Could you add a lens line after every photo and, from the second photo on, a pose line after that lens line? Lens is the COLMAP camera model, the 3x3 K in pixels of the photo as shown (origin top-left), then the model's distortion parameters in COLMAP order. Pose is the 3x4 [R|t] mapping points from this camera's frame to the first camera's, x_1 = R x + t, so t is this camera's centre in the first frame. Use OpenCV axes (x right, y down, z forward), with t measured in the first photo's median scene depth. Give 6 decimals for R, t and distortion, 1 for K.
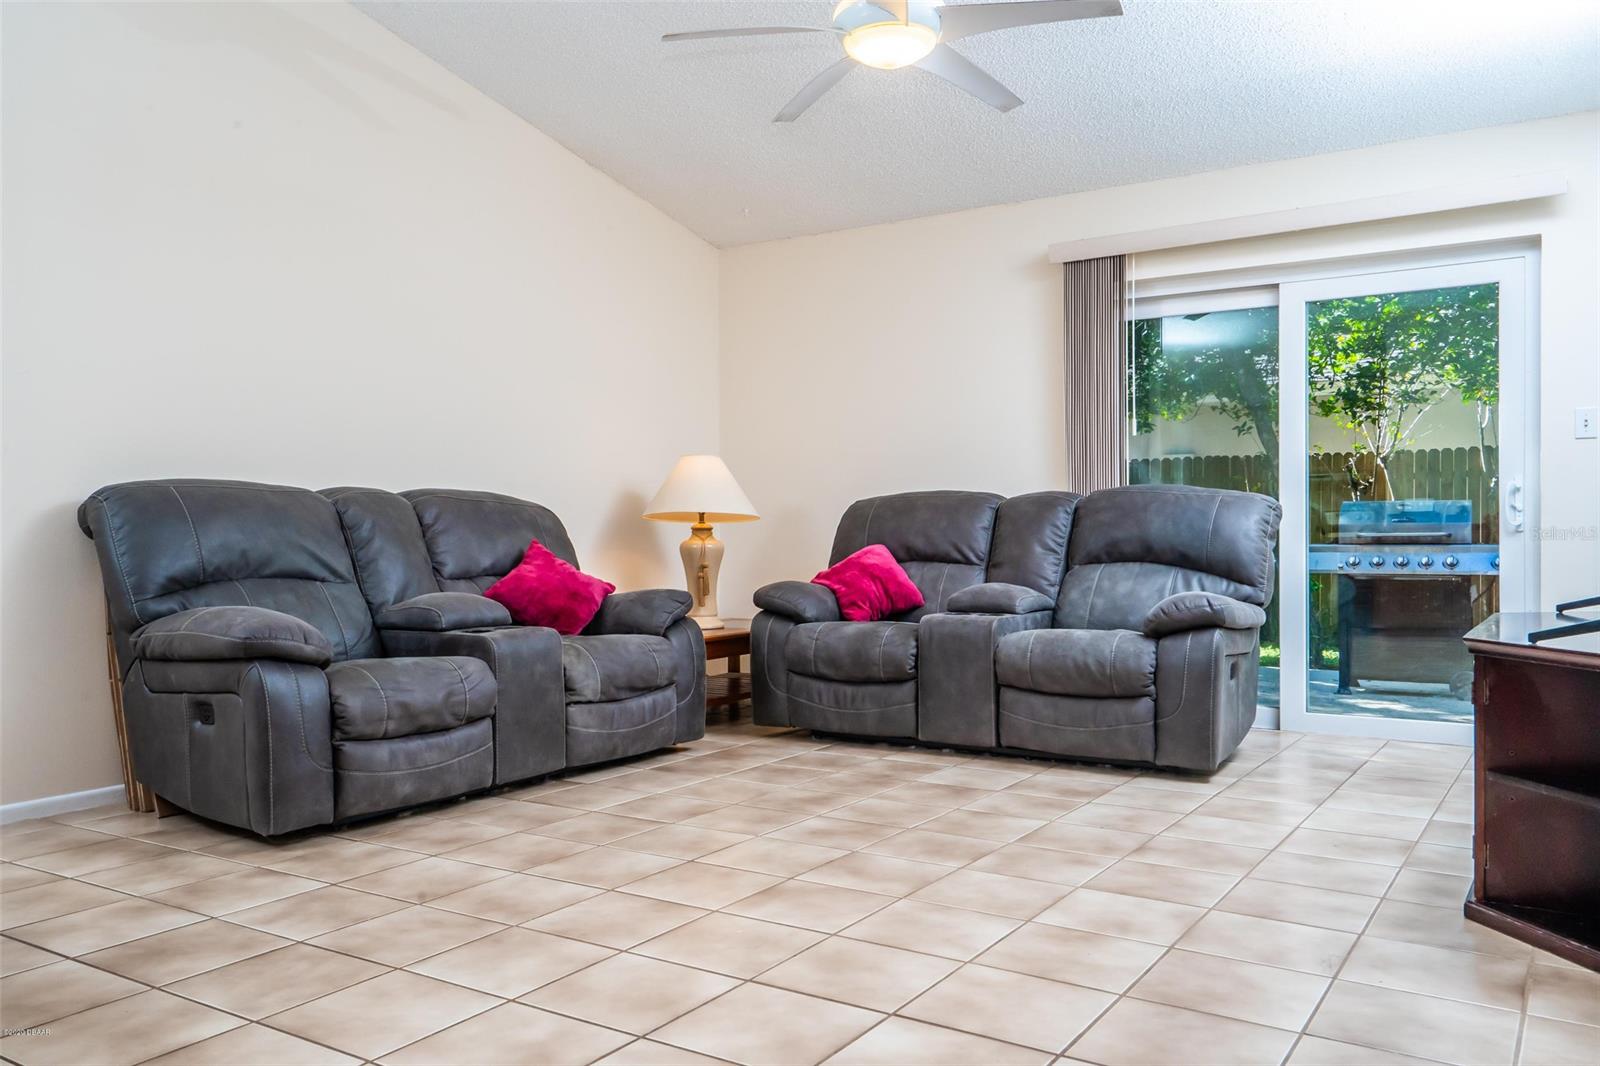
lens RADIAL K [[1248.4, 0, 800.0], [0, 1248.4, 533.0], [0, 0, 1]] dist [0.000866, -0.001693]
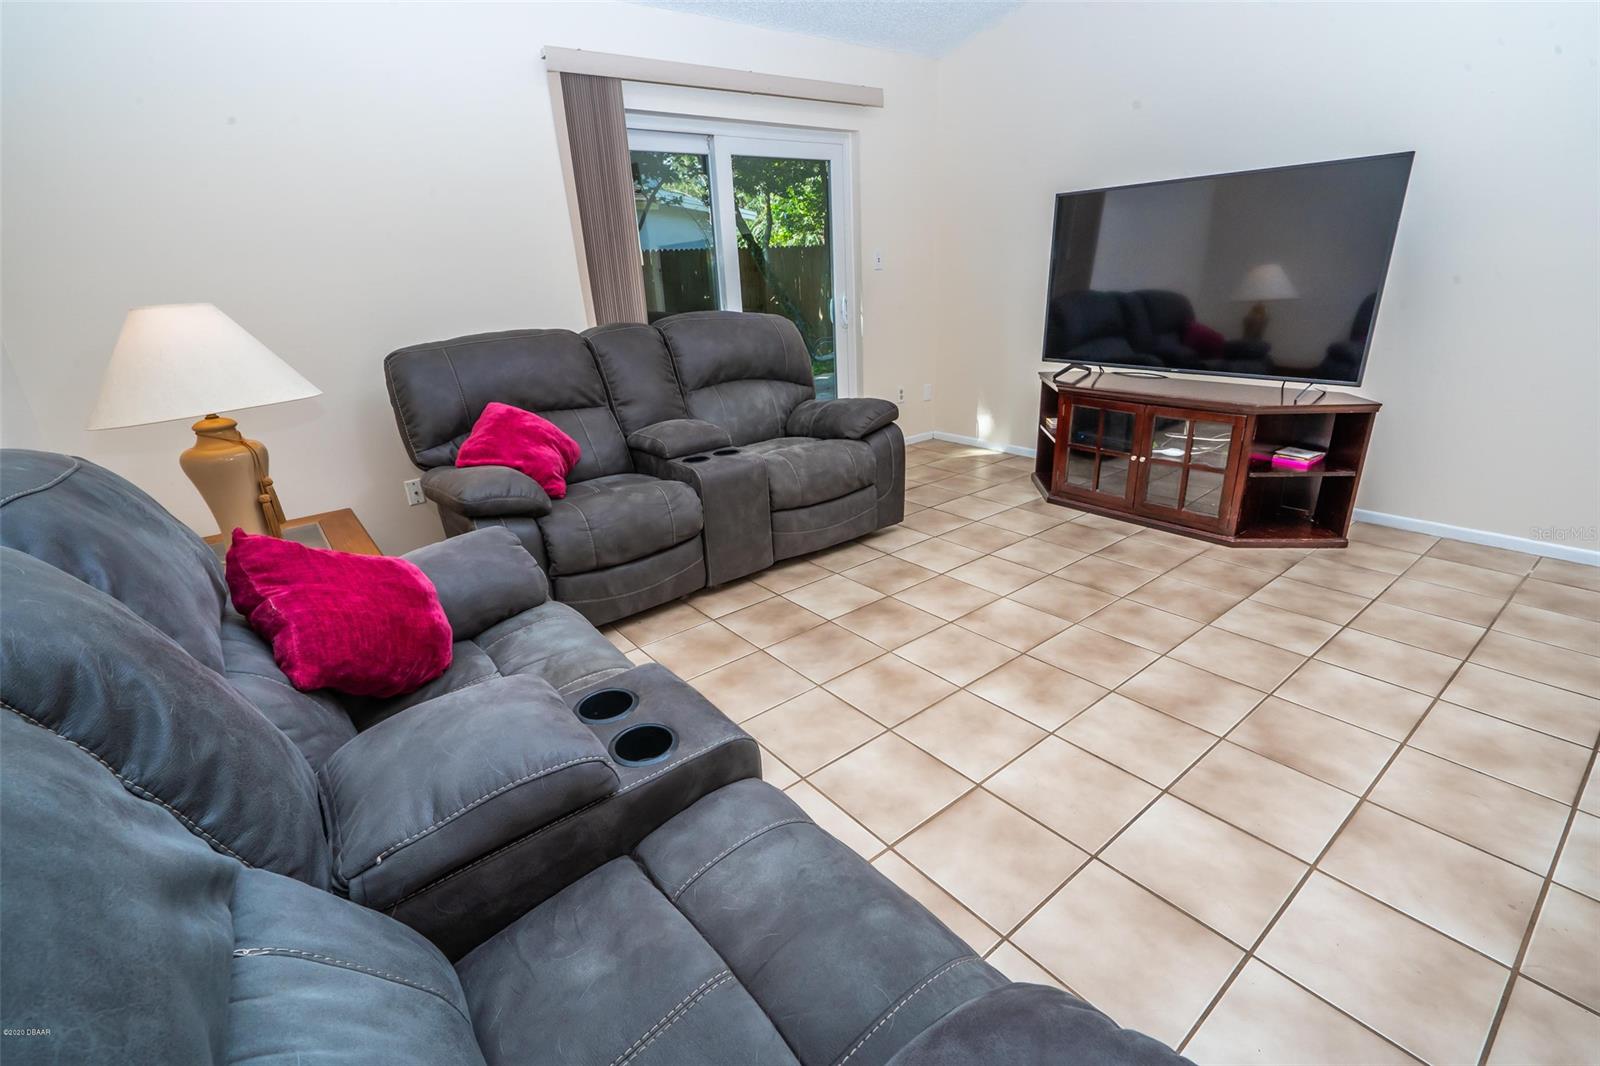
lens RADIAL K [[723.3, 0, 796.2], [0, 723.3, 532.9], [0, 0, 1]] dist [-0.005326, 0.000524]
pose [[0.324724, -0.339681, 0.882706, -0.567044], [0.047200, 0.937939, 0.343572, -0.113444], [-0.944630, -0.069902, 0.320605, 1.059058]]
